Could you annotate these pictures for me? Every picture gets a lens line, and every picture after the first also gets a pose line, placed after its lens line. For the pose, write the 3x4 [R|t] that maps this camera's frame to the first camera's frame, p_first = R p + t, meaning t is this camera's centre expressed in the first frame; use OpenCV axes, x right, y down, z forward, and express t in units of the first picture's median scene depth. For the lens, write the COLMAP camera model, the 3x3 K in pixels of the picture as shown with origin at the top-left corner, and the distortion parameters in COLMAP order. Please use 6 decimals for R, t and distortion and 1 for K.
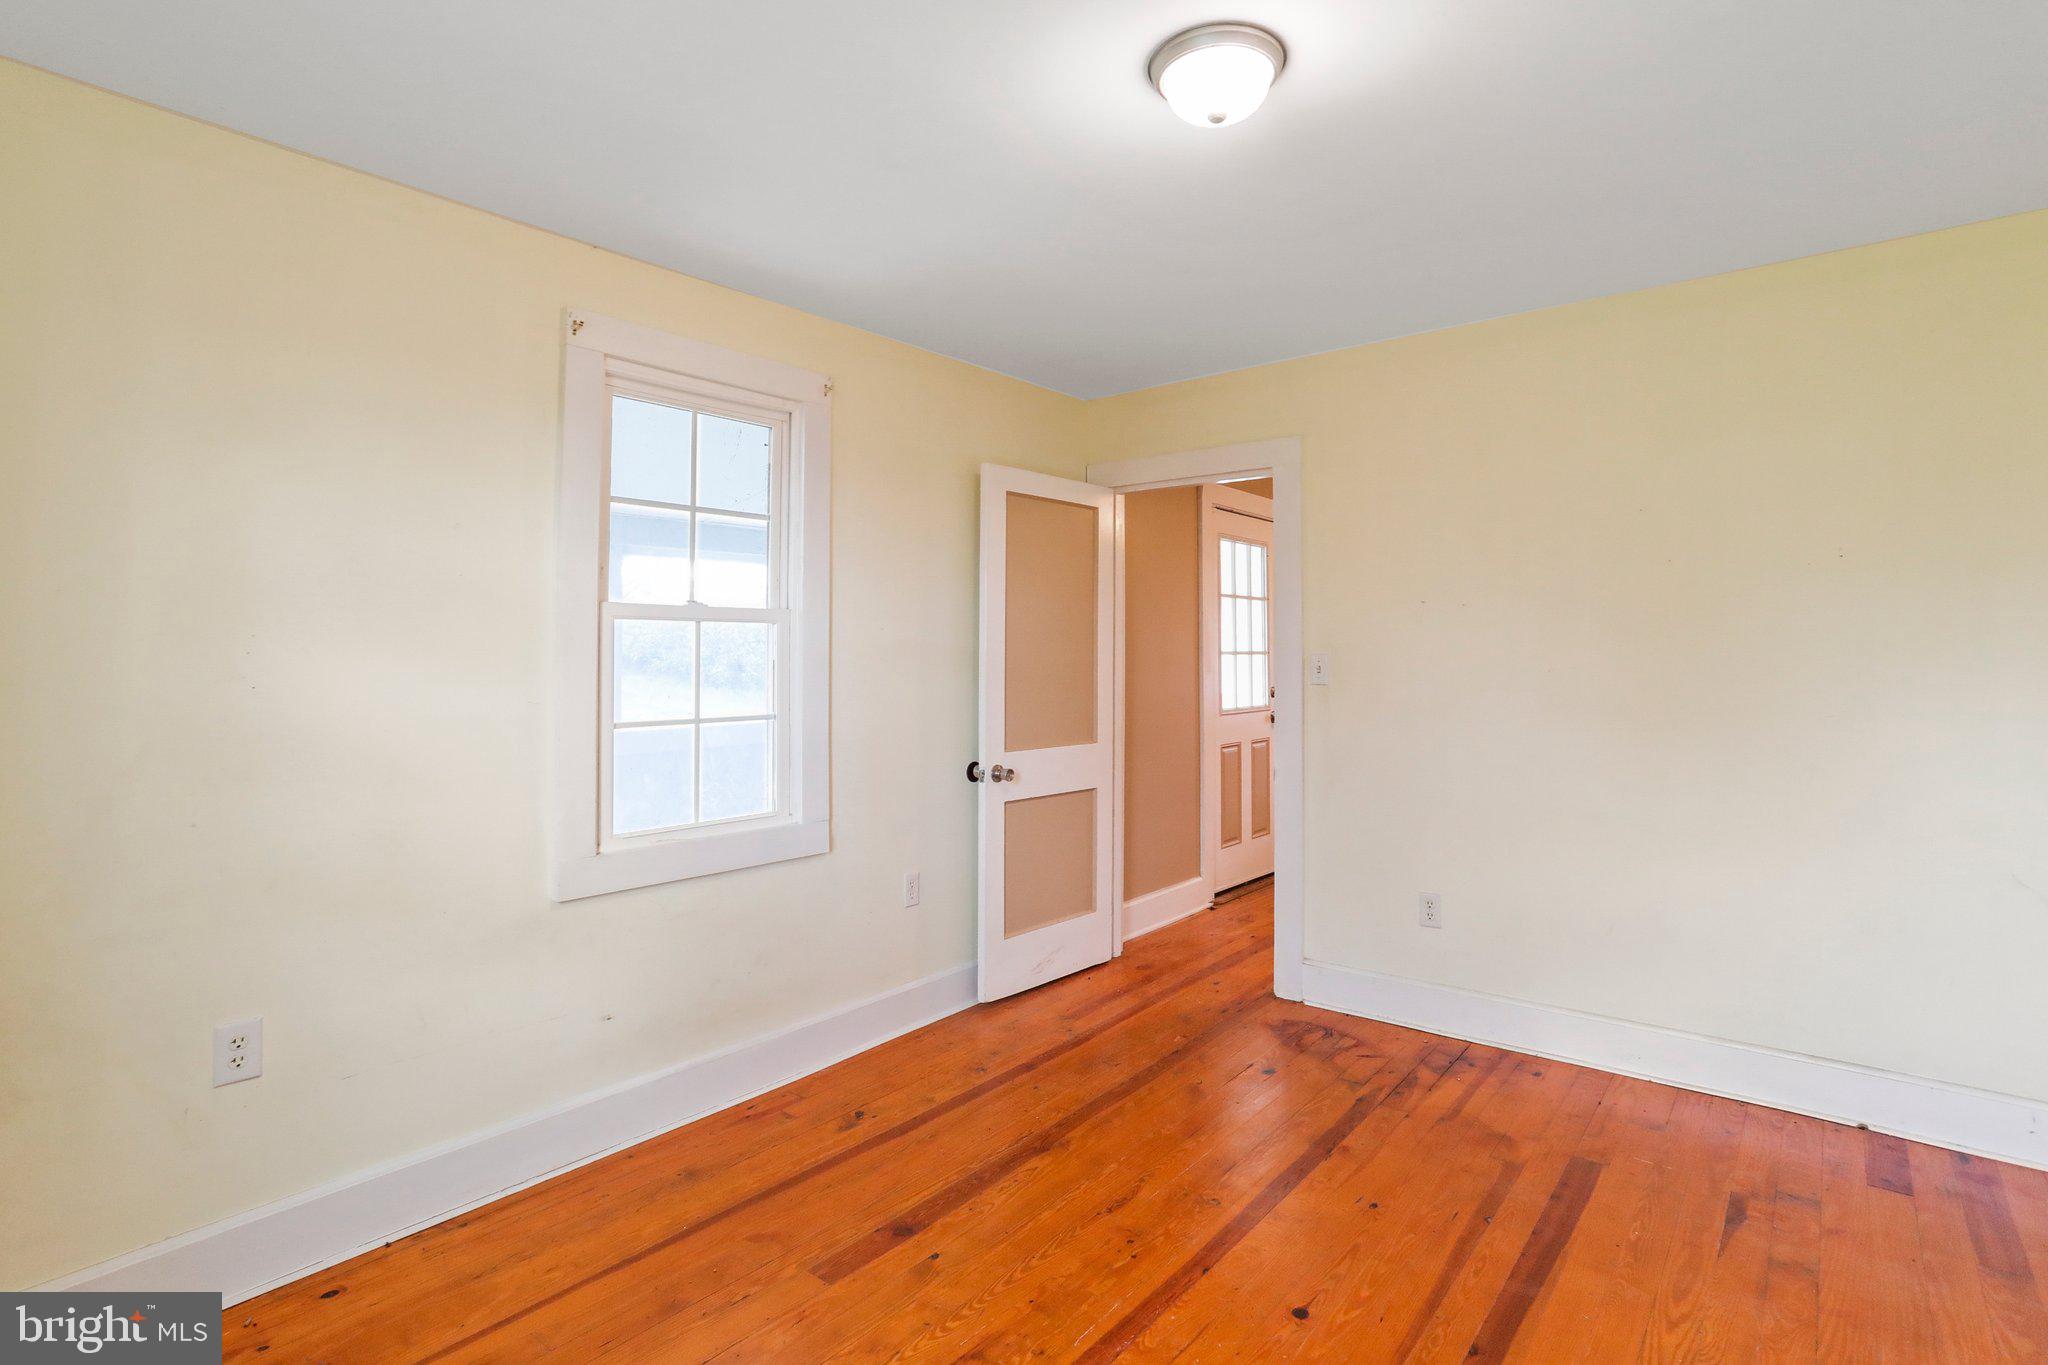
lens RADIAL K [[995.5, 0, 1025.0], [0, 995.5, 660.6], [0, 0, 1]] dist [-0.018760, 0.009763]
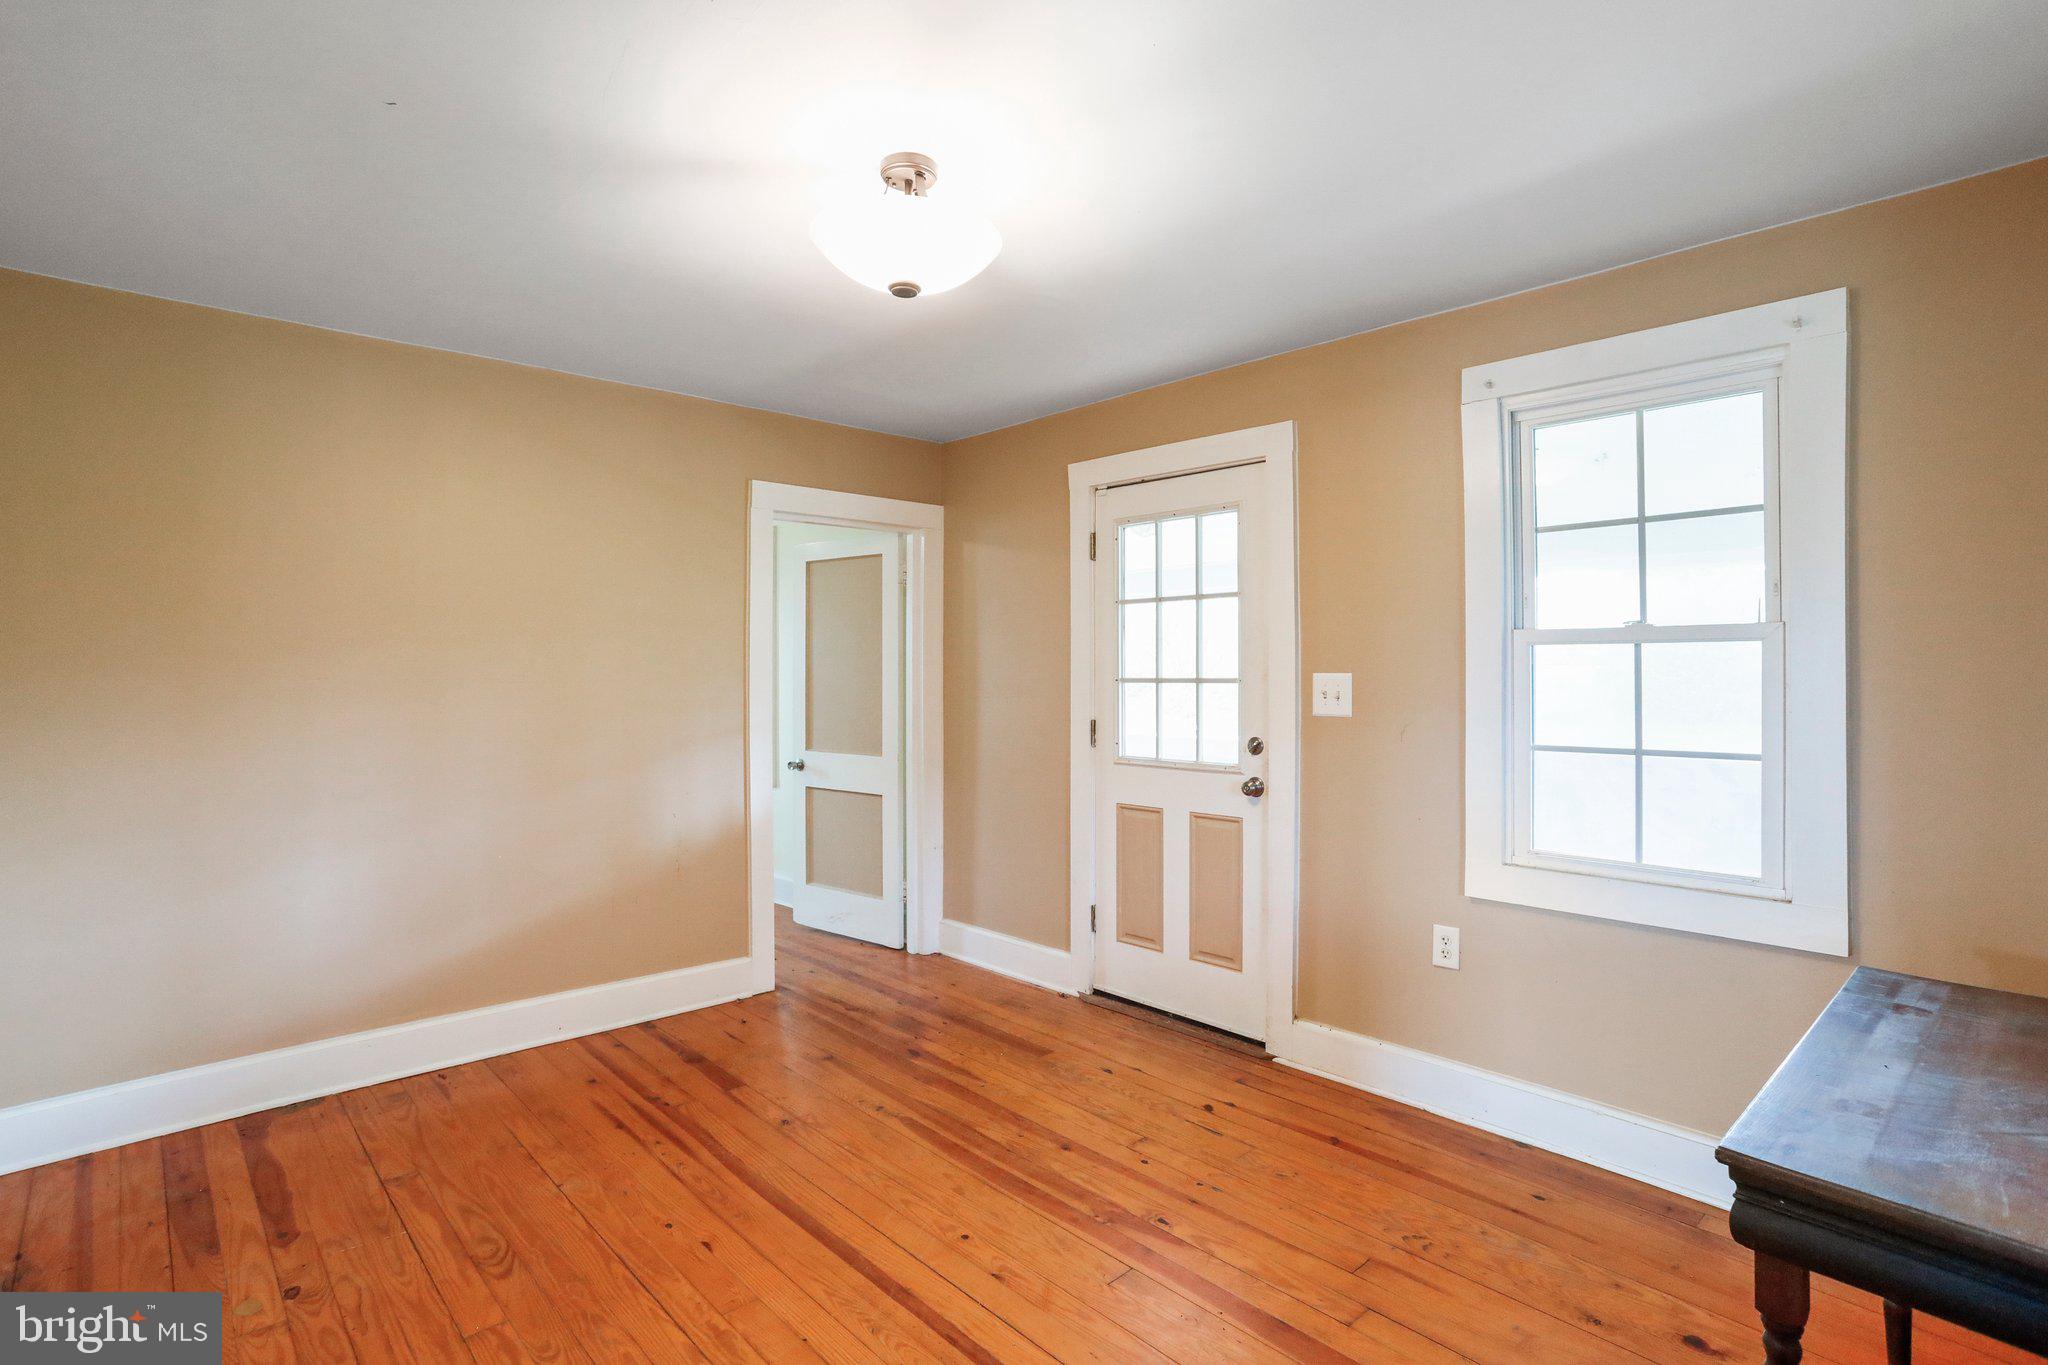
lens RADIAL K [[995.5, 0, 1026.8], [0, 995.5, 687.5], [0, 0, 1]] dist [-0.018760, 0.009763]
pose [[-0.144680, 0.003925, -0.989471, 0.912251], [-0.003939, 0.999982, 0.004543, -0.005747], [0.989471, 0.004555, -0.144662, 0.996602]]
